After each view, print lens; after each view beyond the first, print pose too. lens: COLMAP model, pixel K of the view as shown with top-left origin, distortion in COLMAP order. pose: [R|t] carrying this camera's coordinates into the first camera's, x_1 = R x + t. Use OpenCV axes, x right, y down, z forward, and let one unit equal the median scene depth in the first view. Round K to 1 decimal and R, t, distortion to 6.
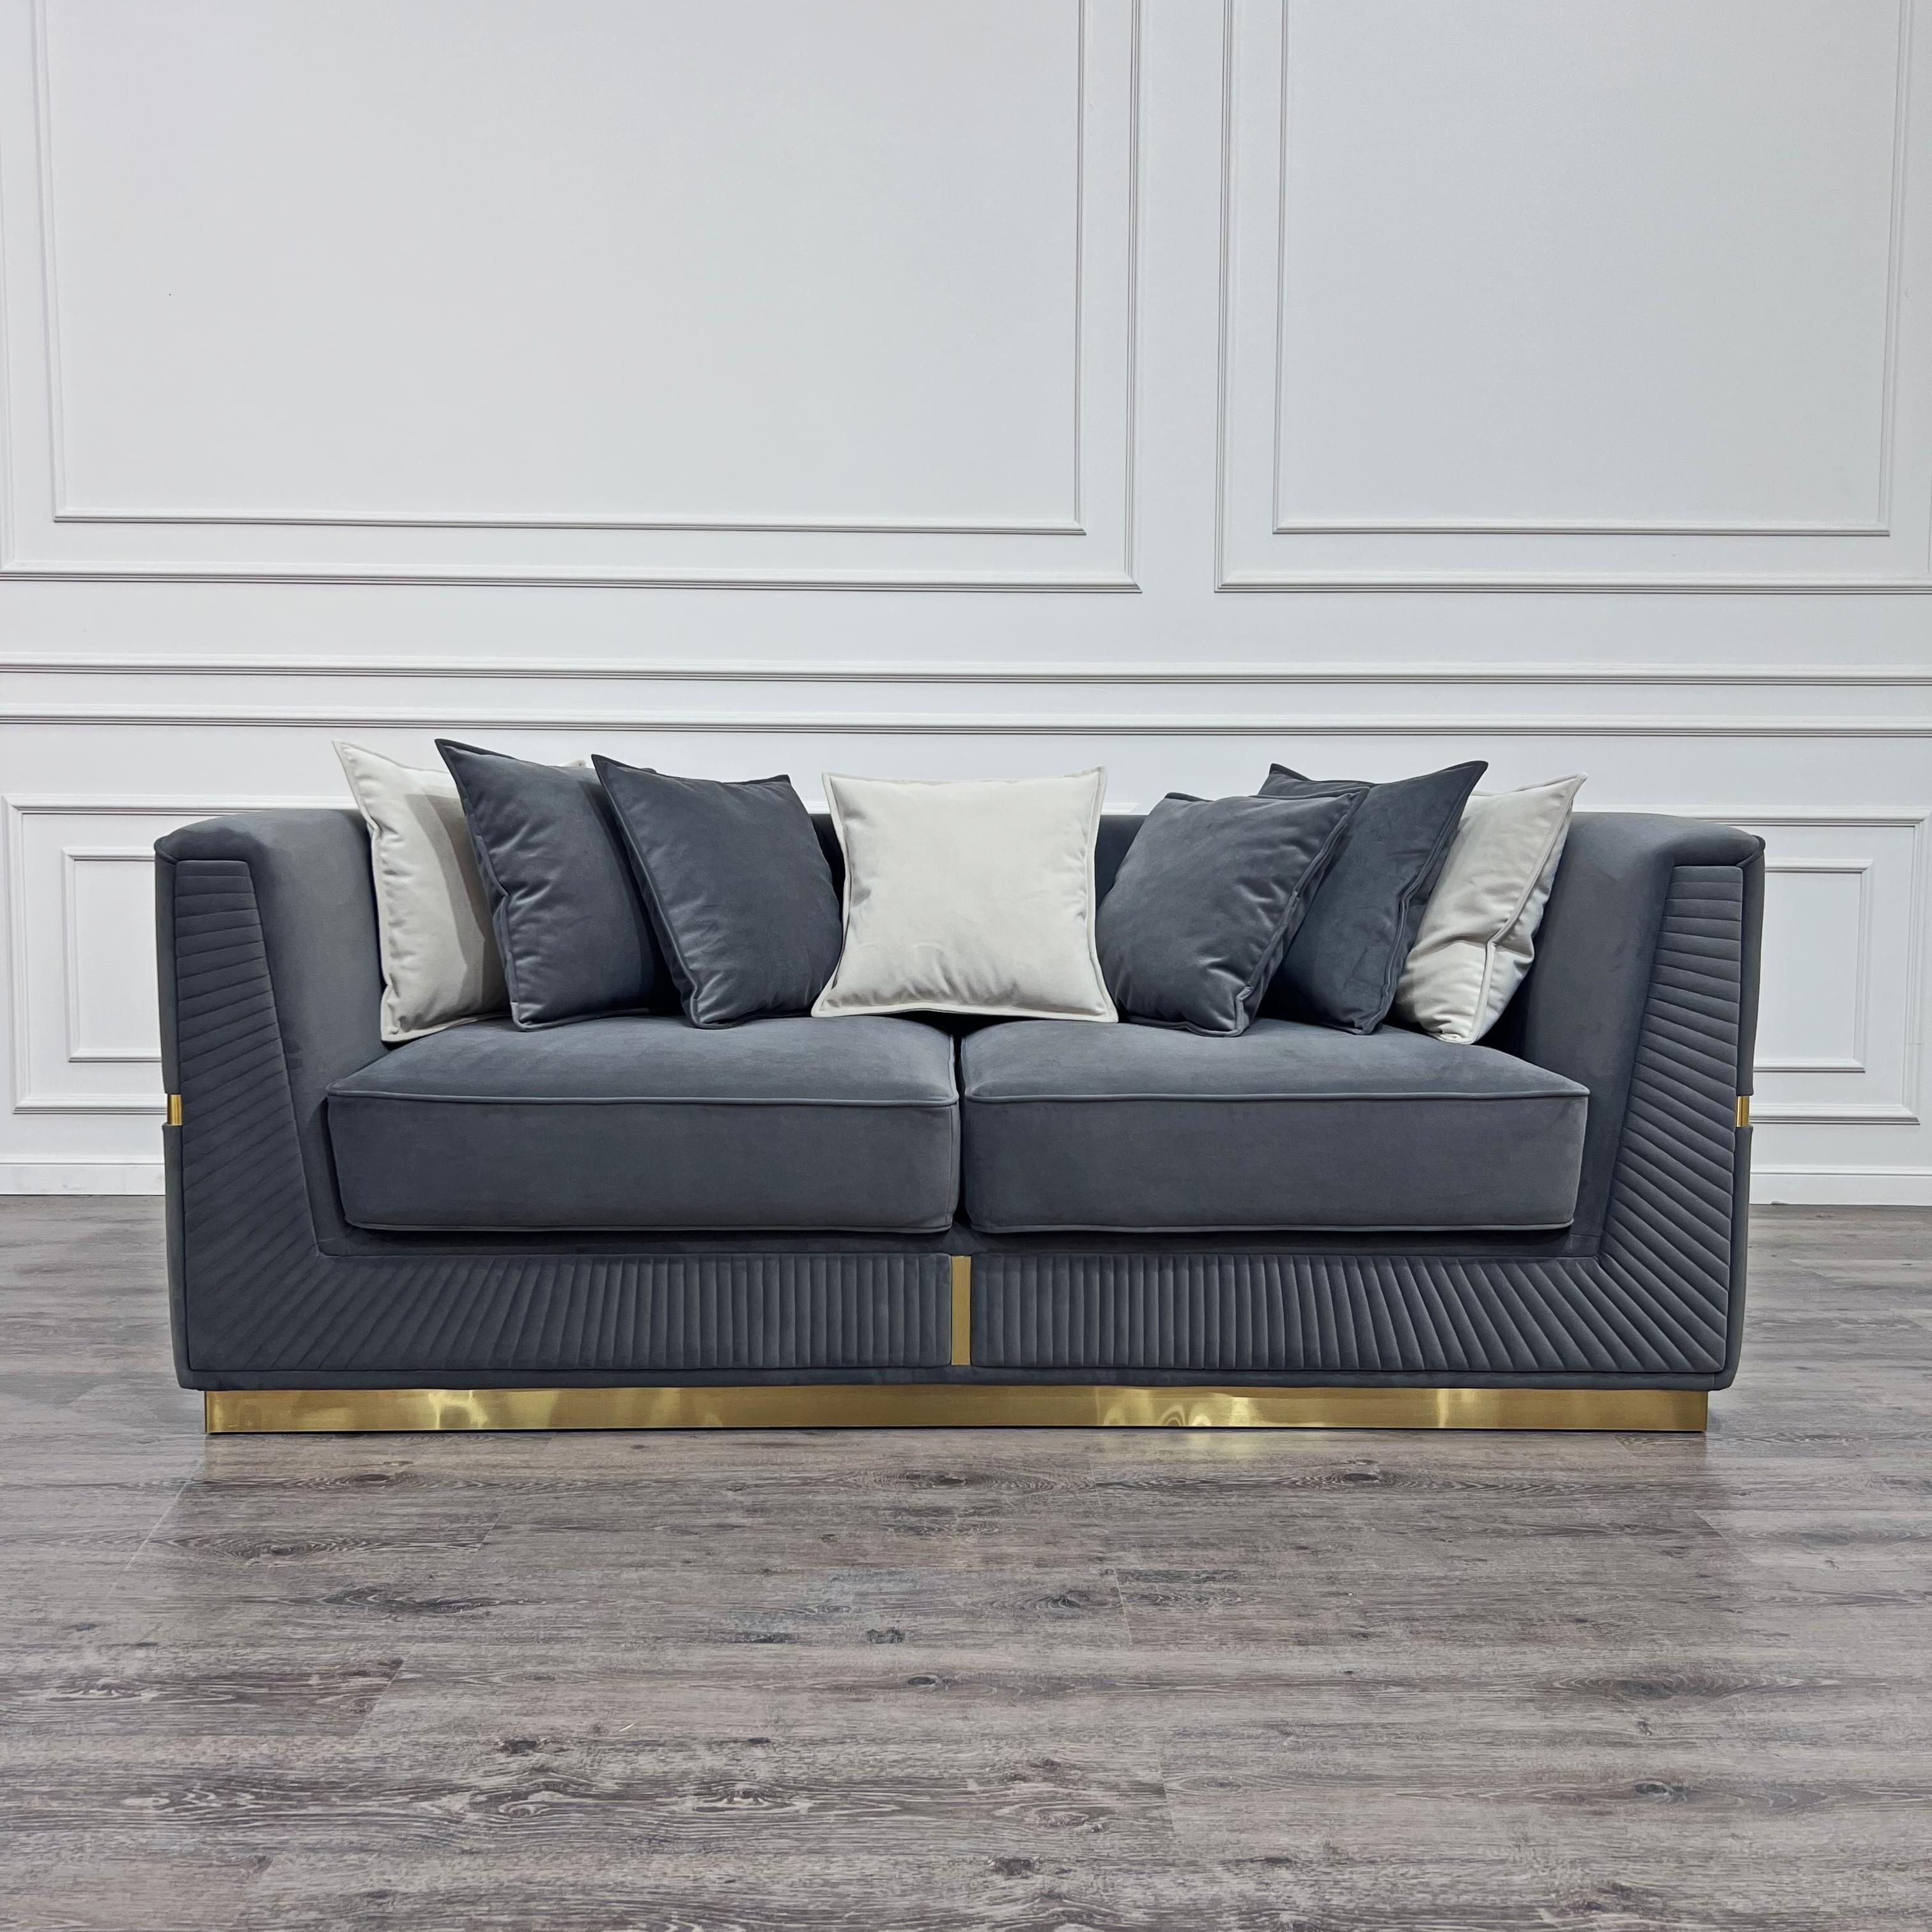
lens RADIAL K [[1959.7, 0, 947.4], [0, 1959.7, 950.6], [0, 0, 1]] dist [0.010073, 0.000000]
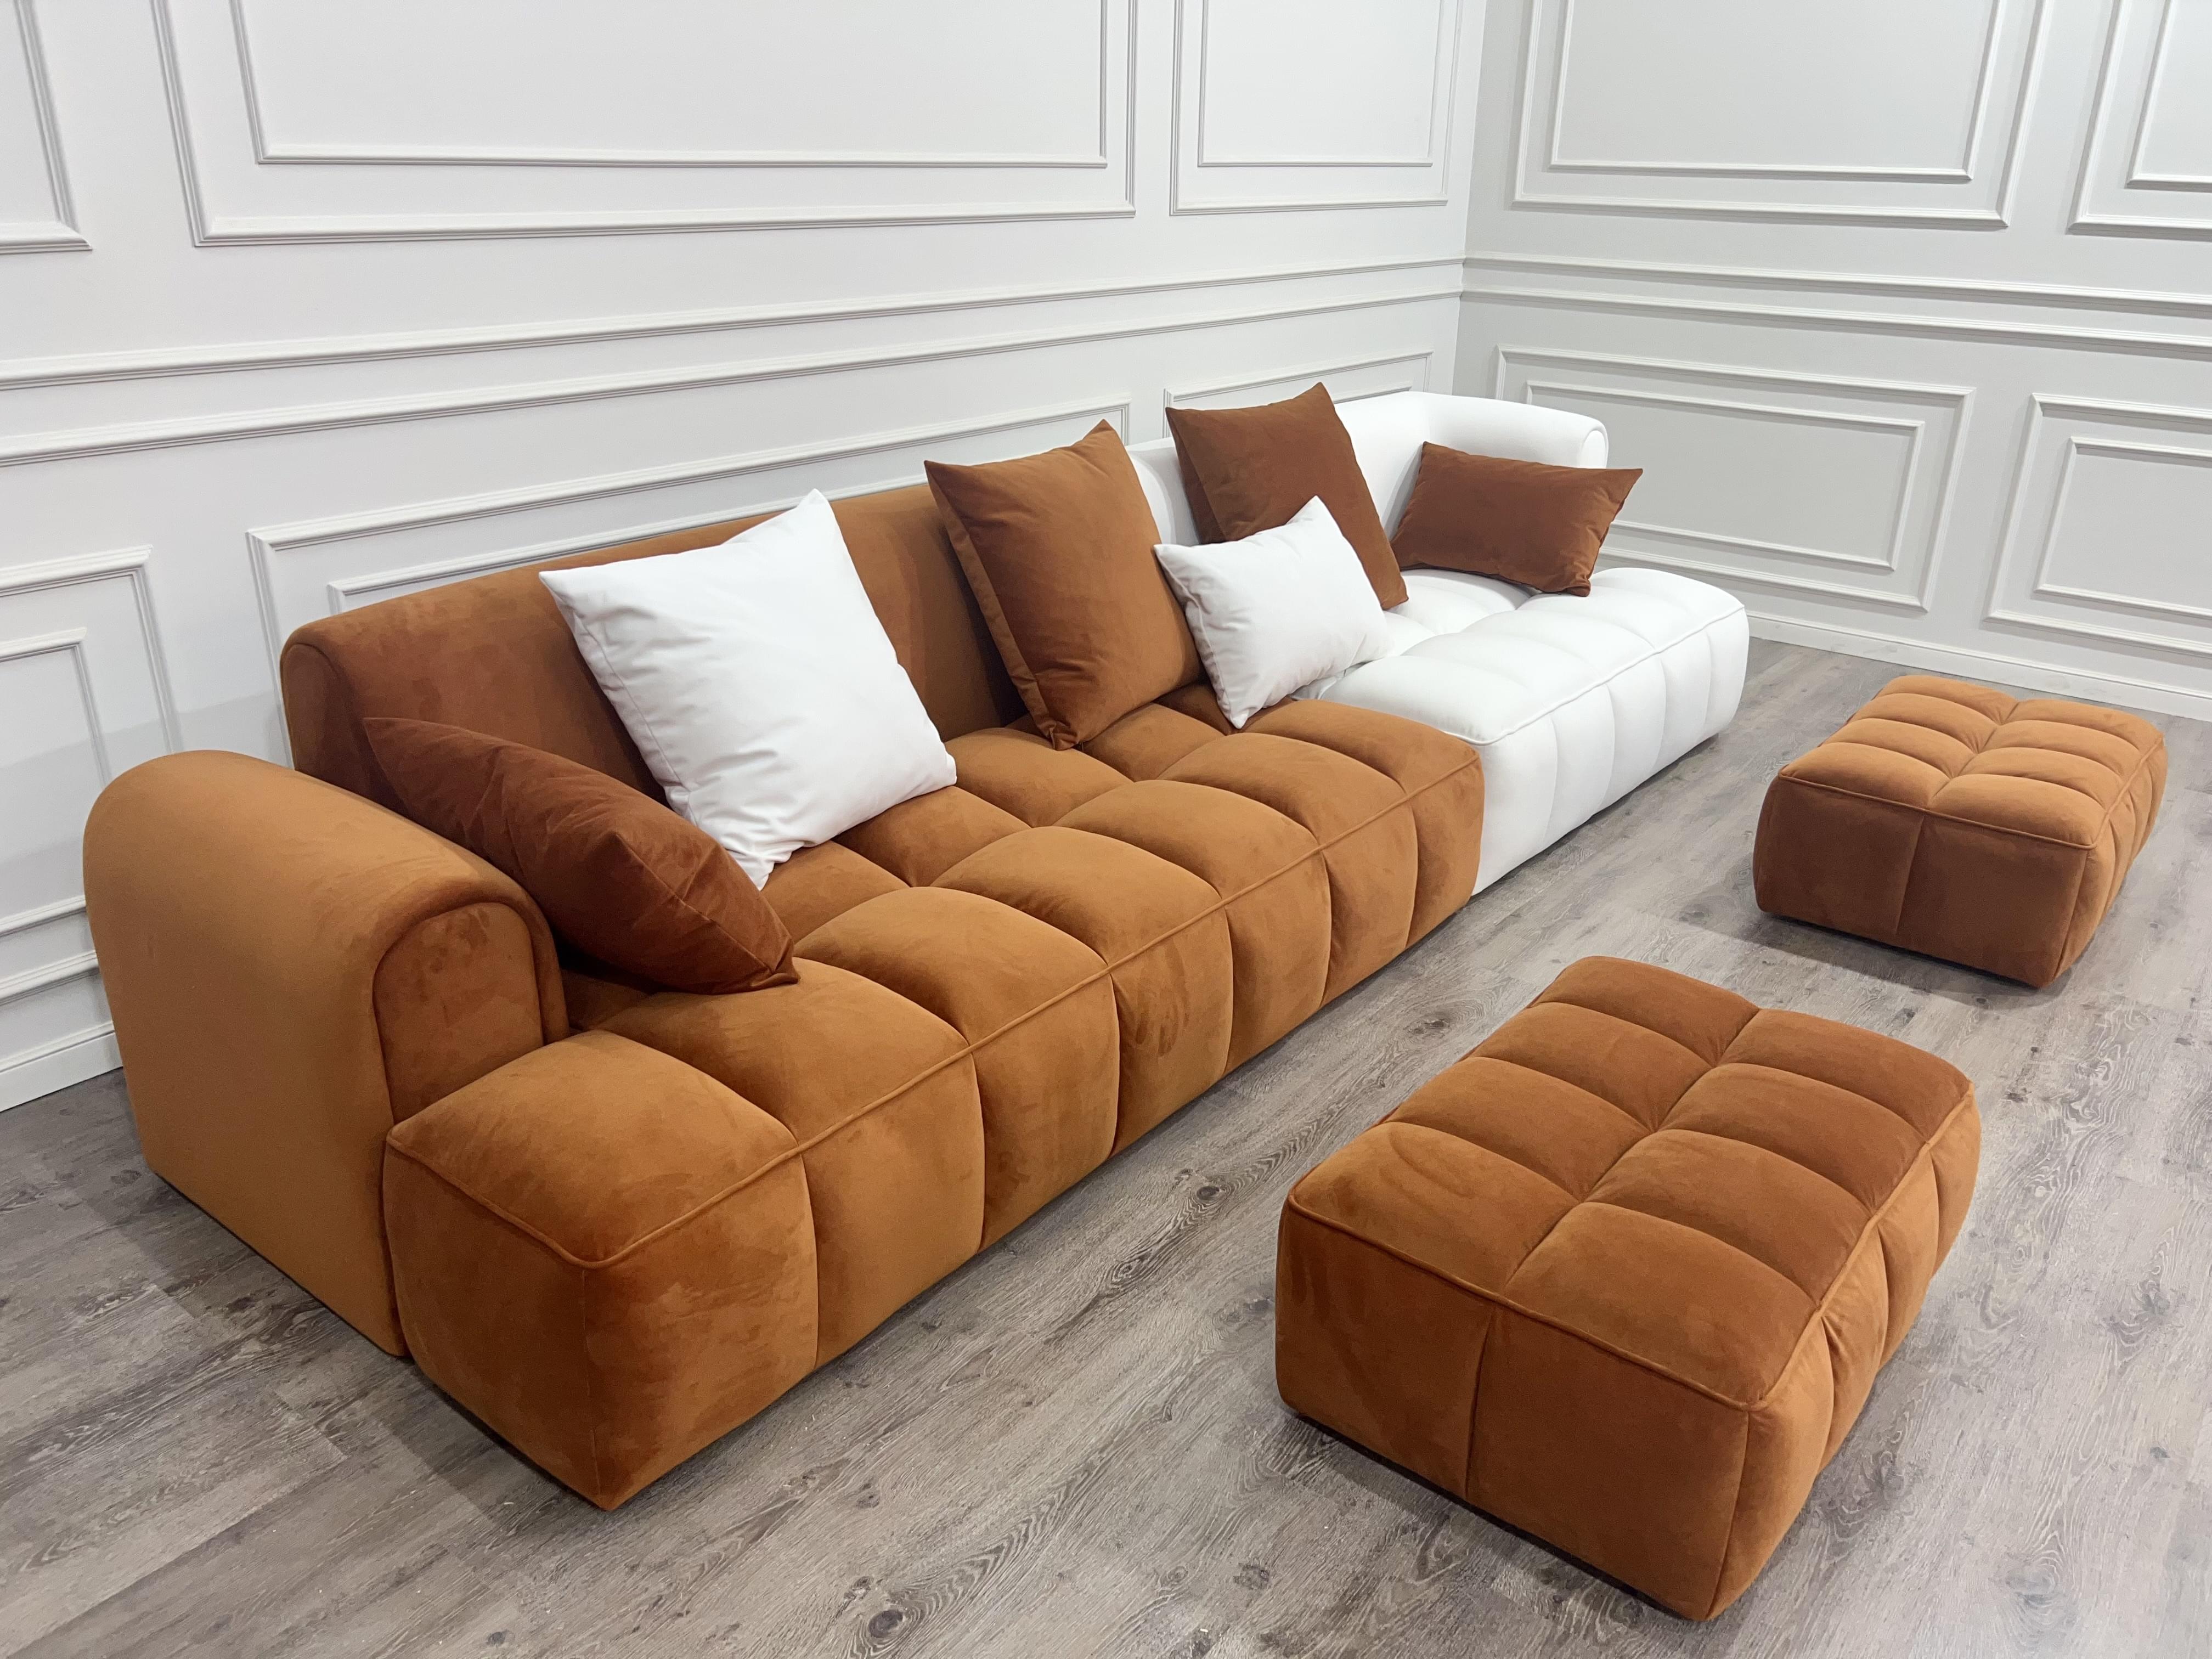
lens RADIAL K [[1680.5, 0, 1095.6], [0, 1680.5, 835.1], [0, 0, 1]] dist [-0.003761, -0.000212]
pose [[0.625843, -0.292900, 0.722862, -1.624542], [0.033039, 0.935931, 0.350630, -0.388910], [-0.779249, -0.195557, 0.595423, 0.639823]]
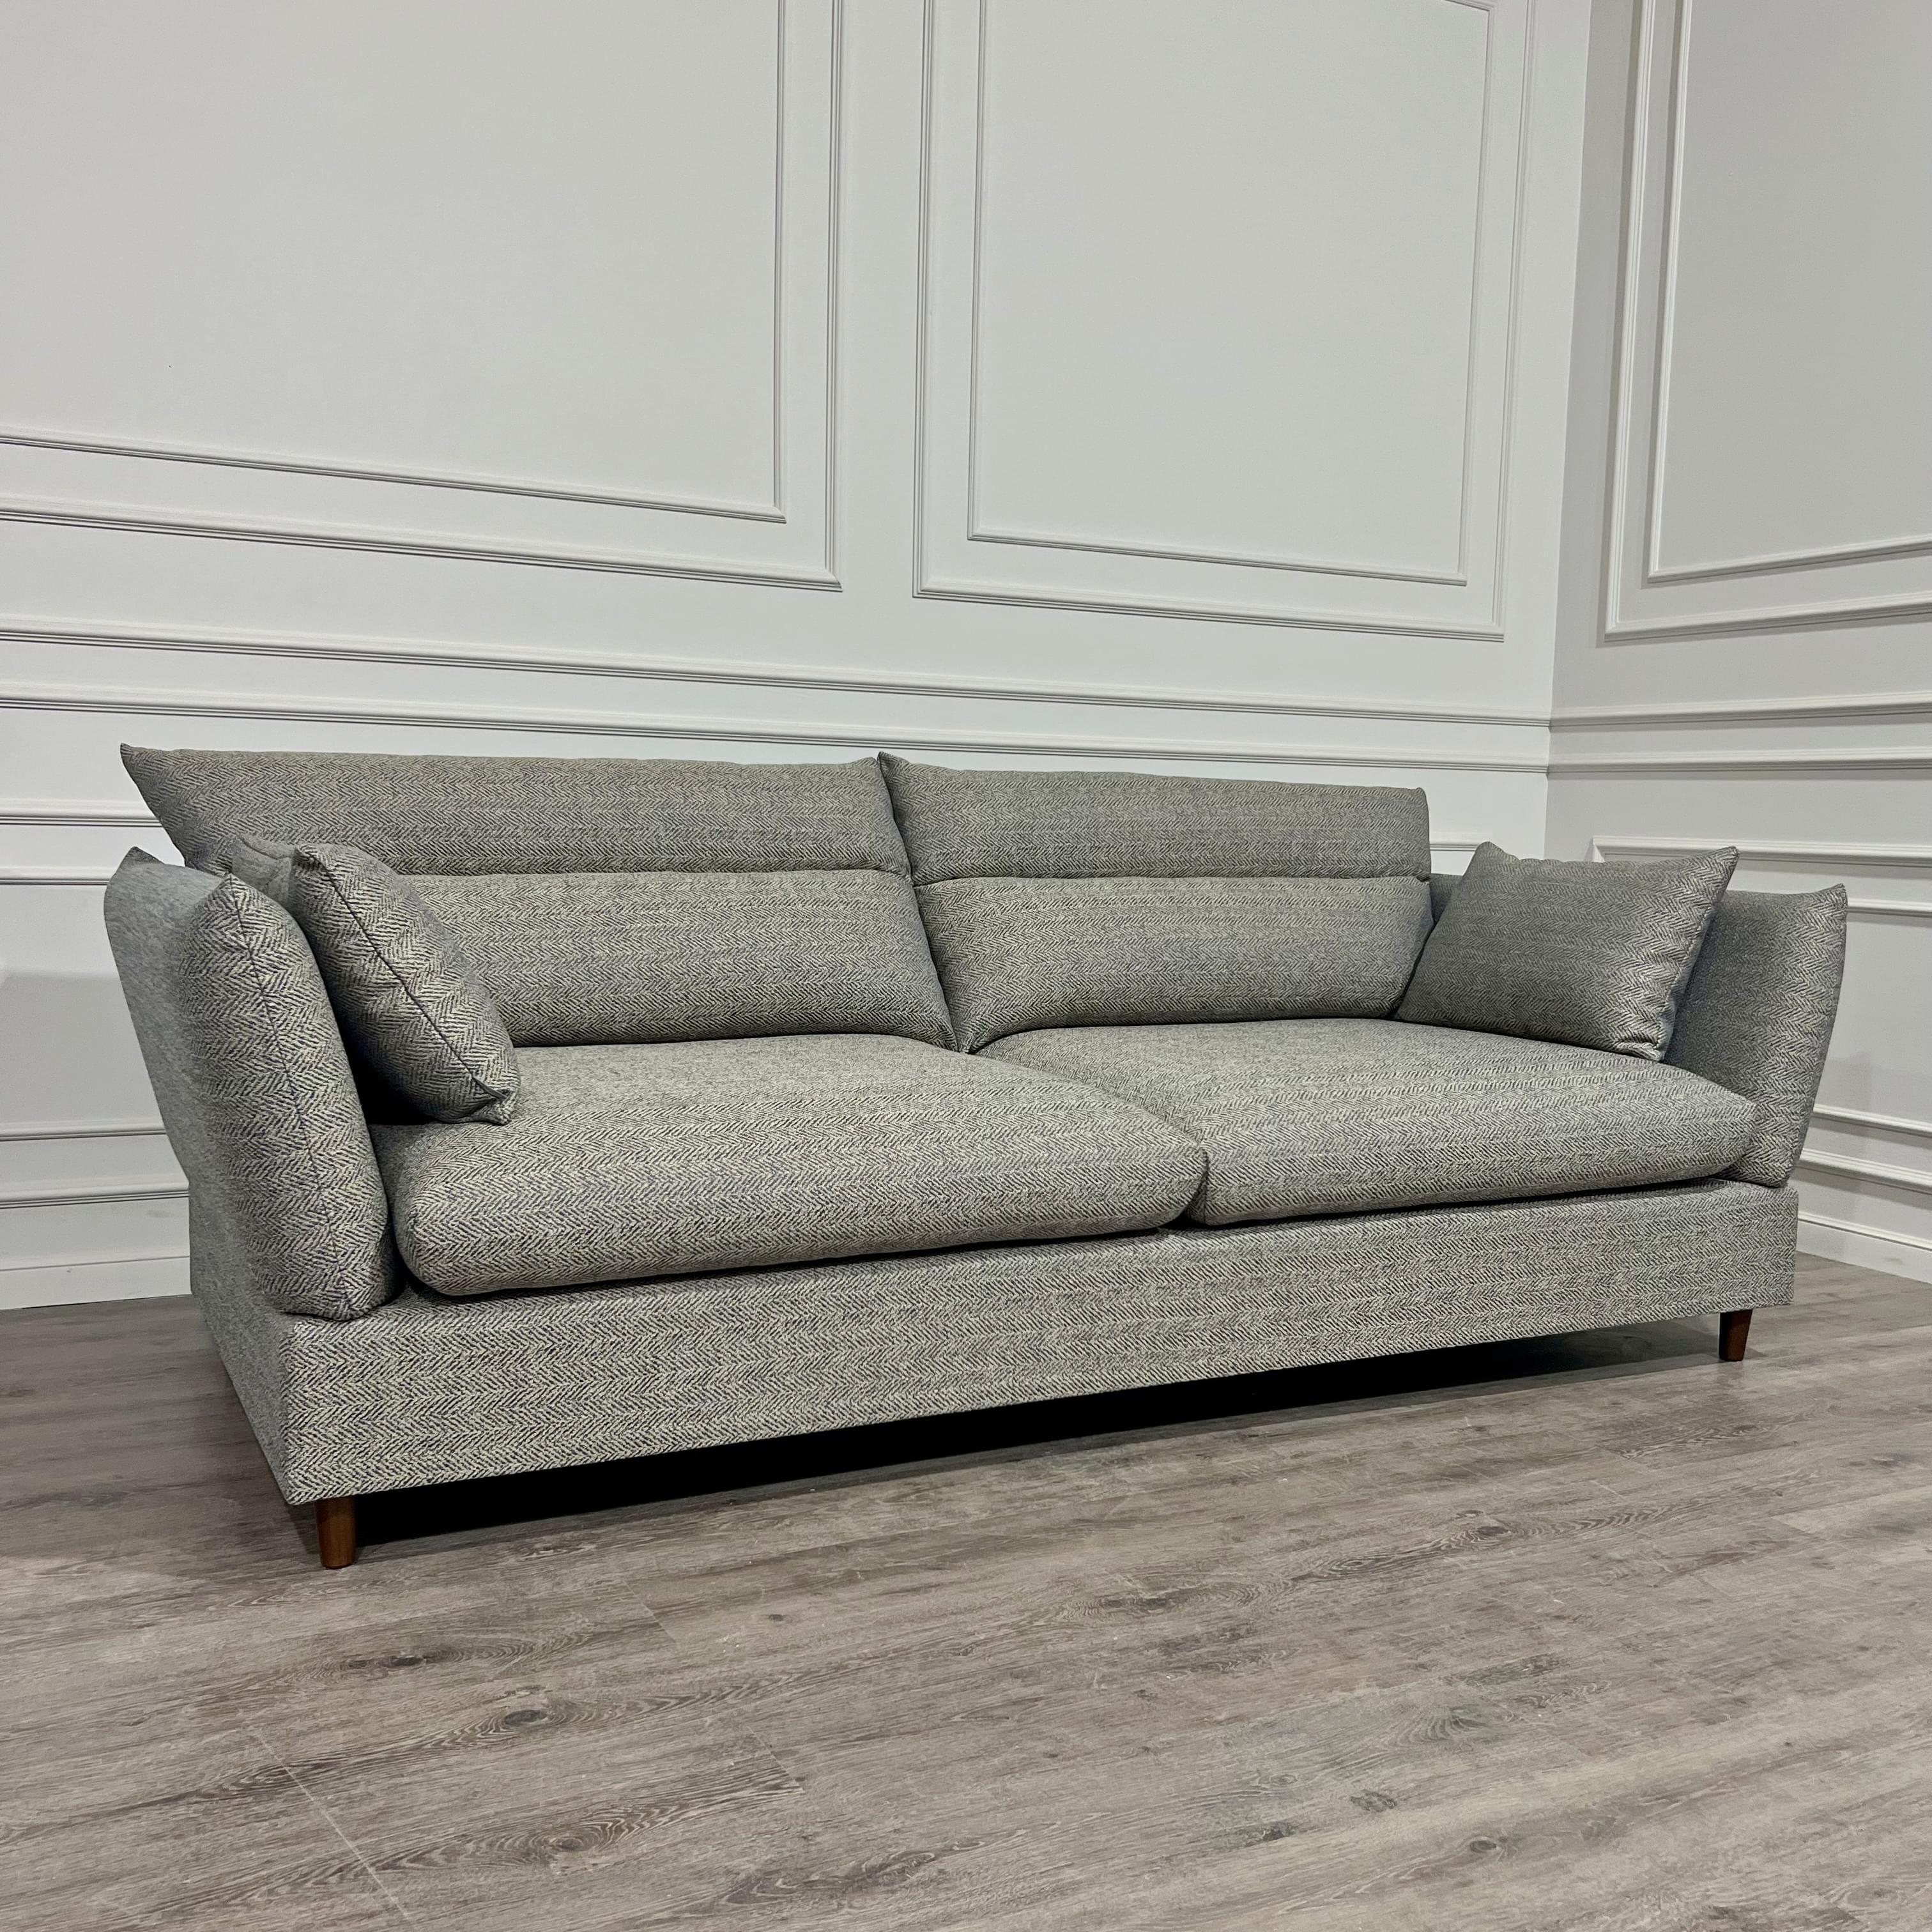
lens RADIAL K [[1959.7, 0, 954.9], [0, 1959.7, 1050.4], [0, 0, 1]] dist [0.010073, 0.000000]
pose [[0.890967, -0.036962, 0.452560, -0.573620], [0.006837, 0.997660, 0.068022, -0.058352], [-0.454016, -0.057512, 0.889136, 0.283112]]
